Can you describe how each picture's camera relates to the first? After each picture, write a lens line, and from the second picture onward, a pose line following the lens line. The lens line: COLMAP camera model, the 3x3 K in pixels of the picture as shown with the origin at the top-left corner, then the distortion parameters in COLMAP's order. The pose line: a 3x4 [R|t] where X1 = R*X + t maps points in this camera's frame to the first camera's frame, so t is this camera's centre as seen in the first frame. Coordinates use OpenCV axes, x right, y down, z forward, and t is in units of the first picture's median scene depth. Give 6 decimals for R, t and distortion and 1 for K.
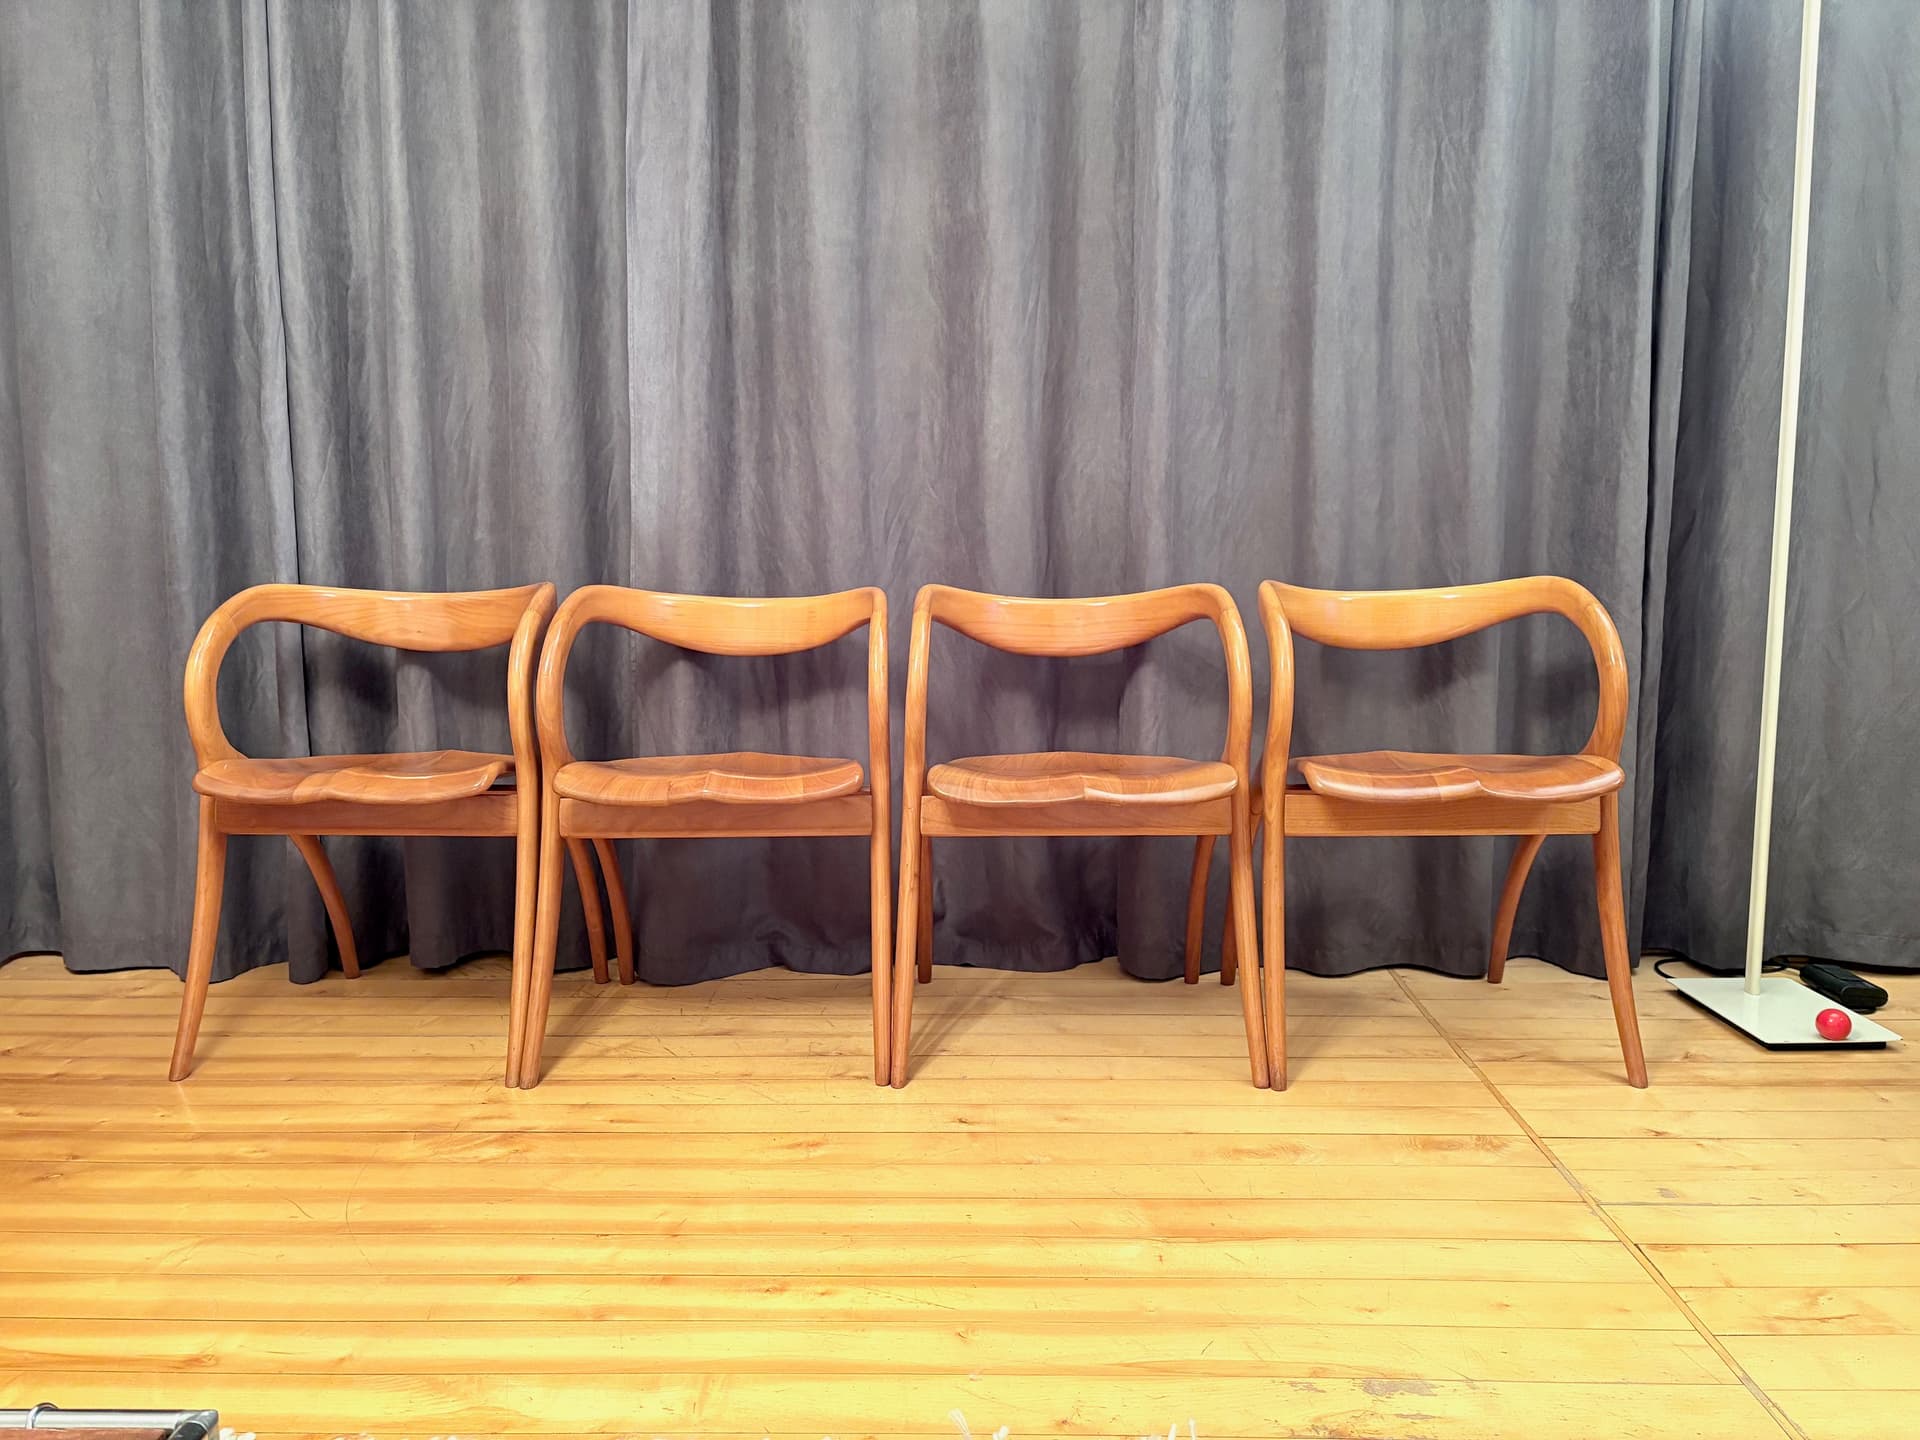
lens RADIAL K [[1464.7, 0, 955.2], [0, 1464.7, 731.2], [0, 0, 1]] dist [0.045798, -0.046136]
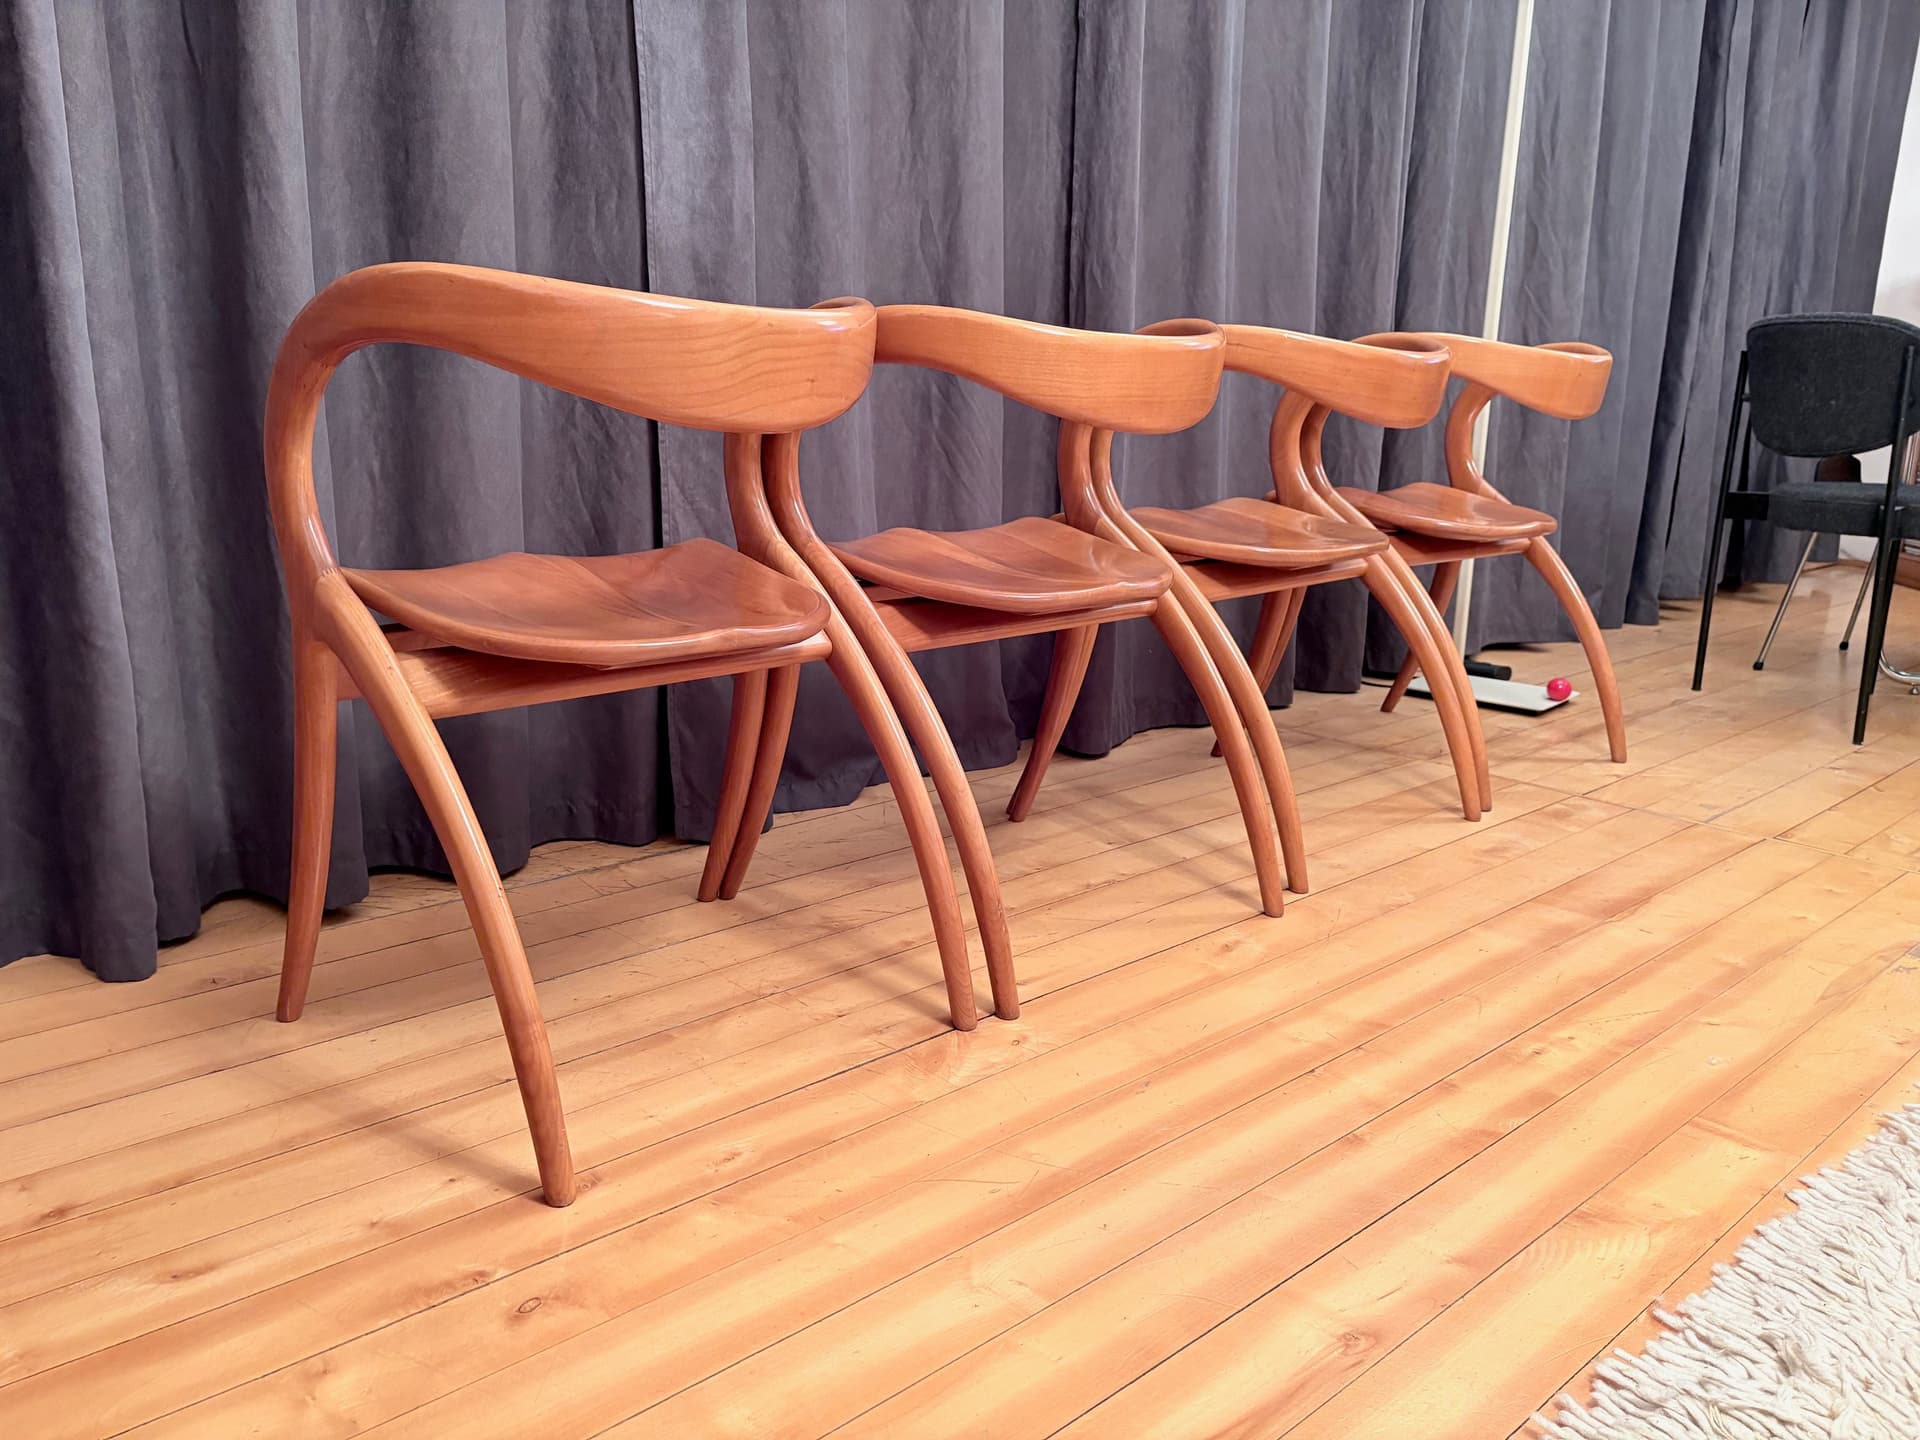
lens RADIAL K [[1464.7, 0, 970.3], [0, 1464.7, 727.5], [0, 0, 1]] dist [0.045798, -0.046136]
pose [[0.717222, -0.142169, 0.682188, -0.628892], [0.068832, 0.988633, 0.133667, 0.015583], [-0.693437, -0.048912, 0.718855, 0.369819]]
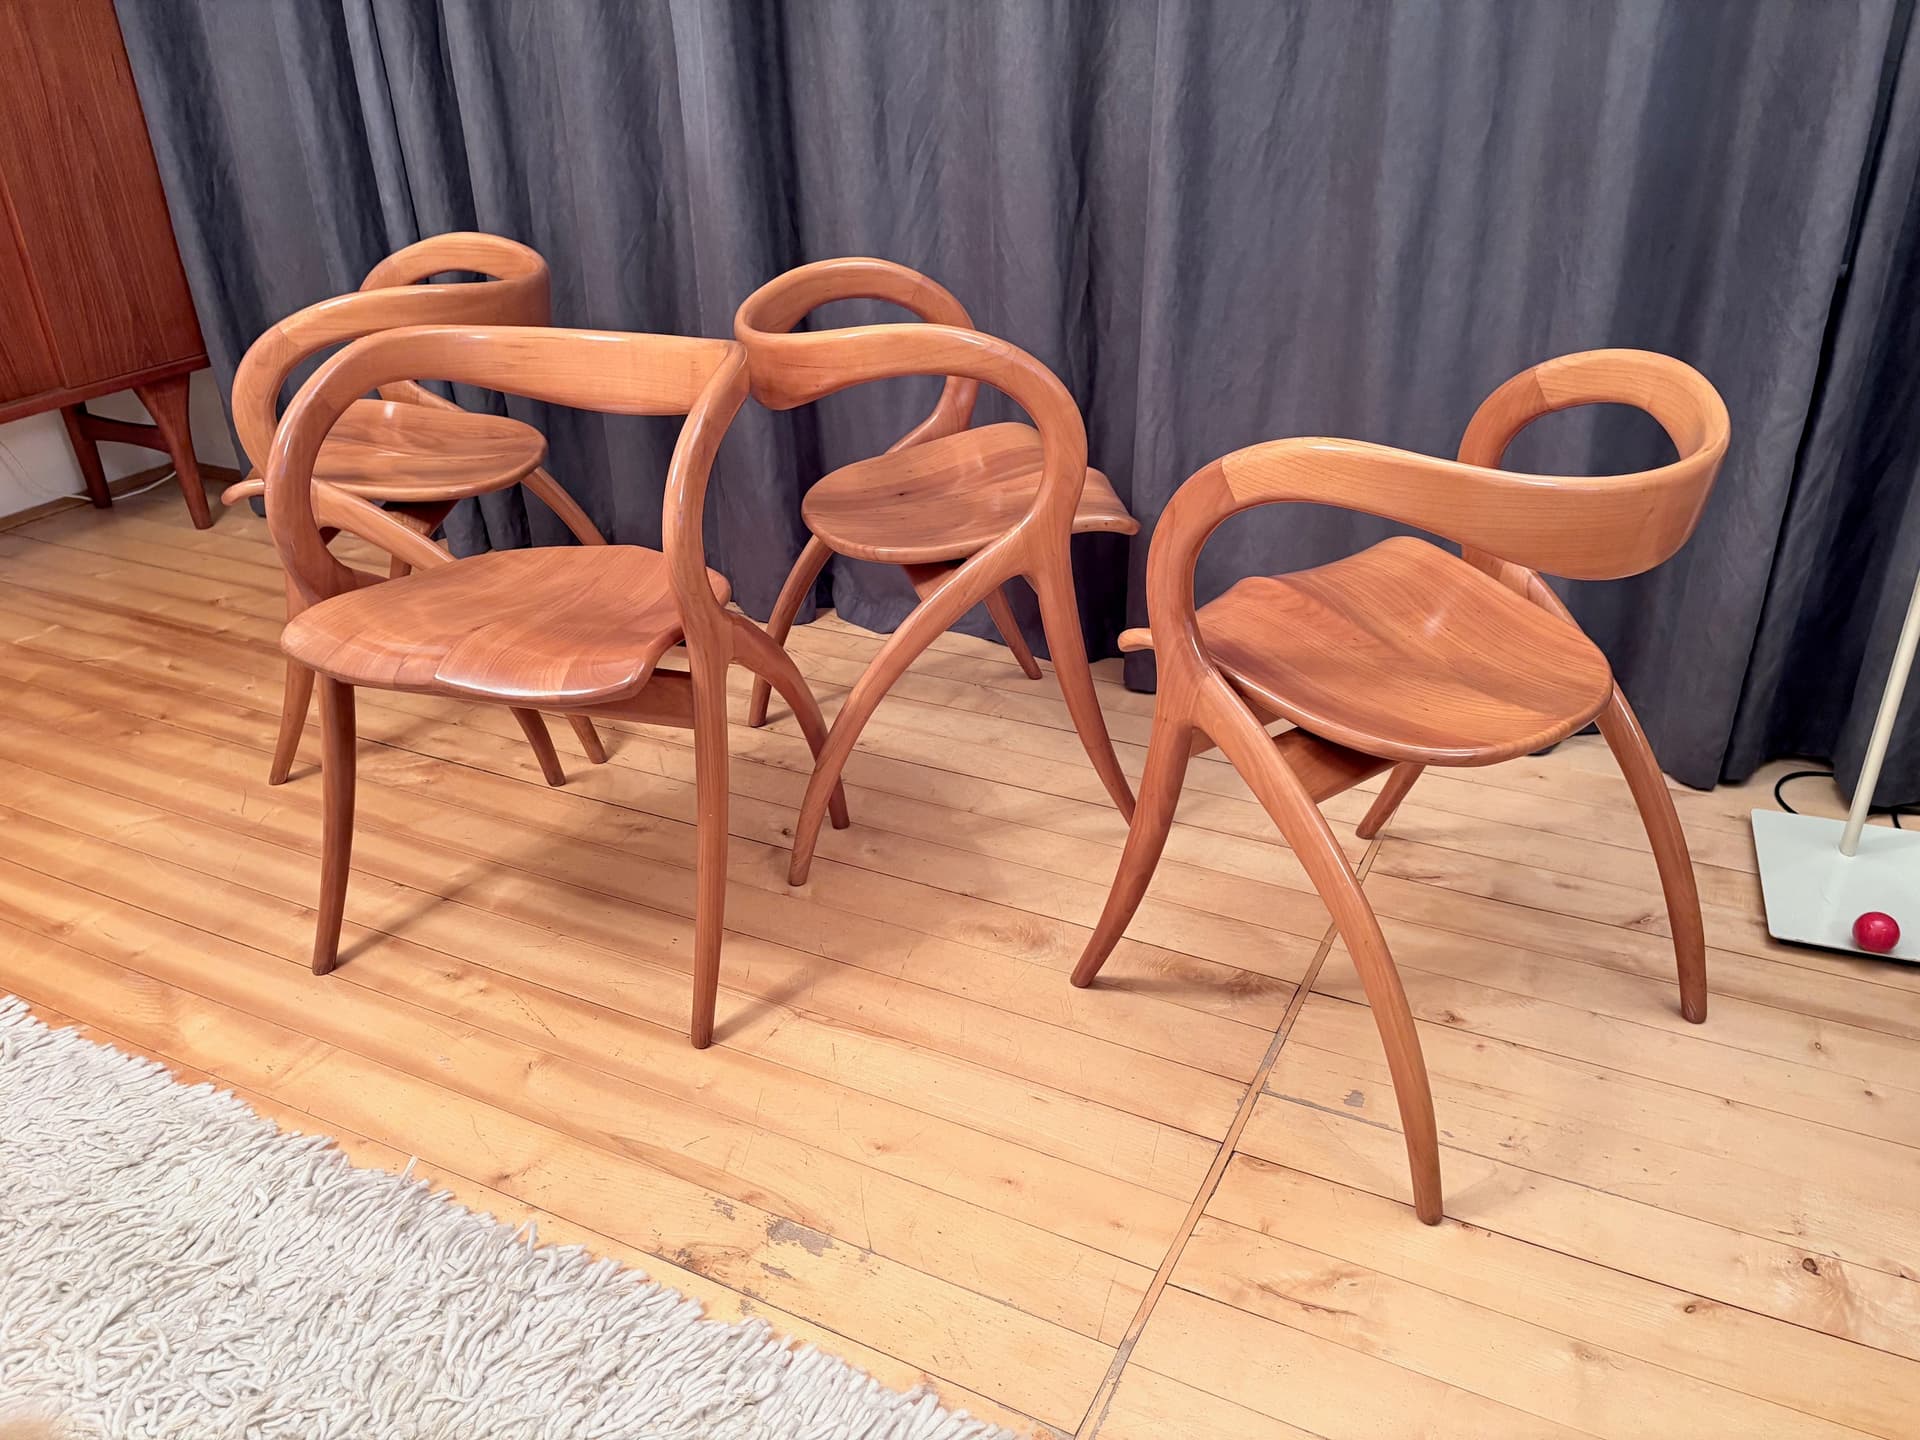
lens RADIAL K [[1464.7, 0, 962.8], [0, 1464.7, 733.6], [0, 0, 1]] dist [0.045798, -0.046136]
pose [[0.902655, 0.184323, -0.388896, 0.410361], [-0.034992, 0.932082, 0.360554, -0.142882], [0.428941, -0.311847, 0.847798, 0.160502]]
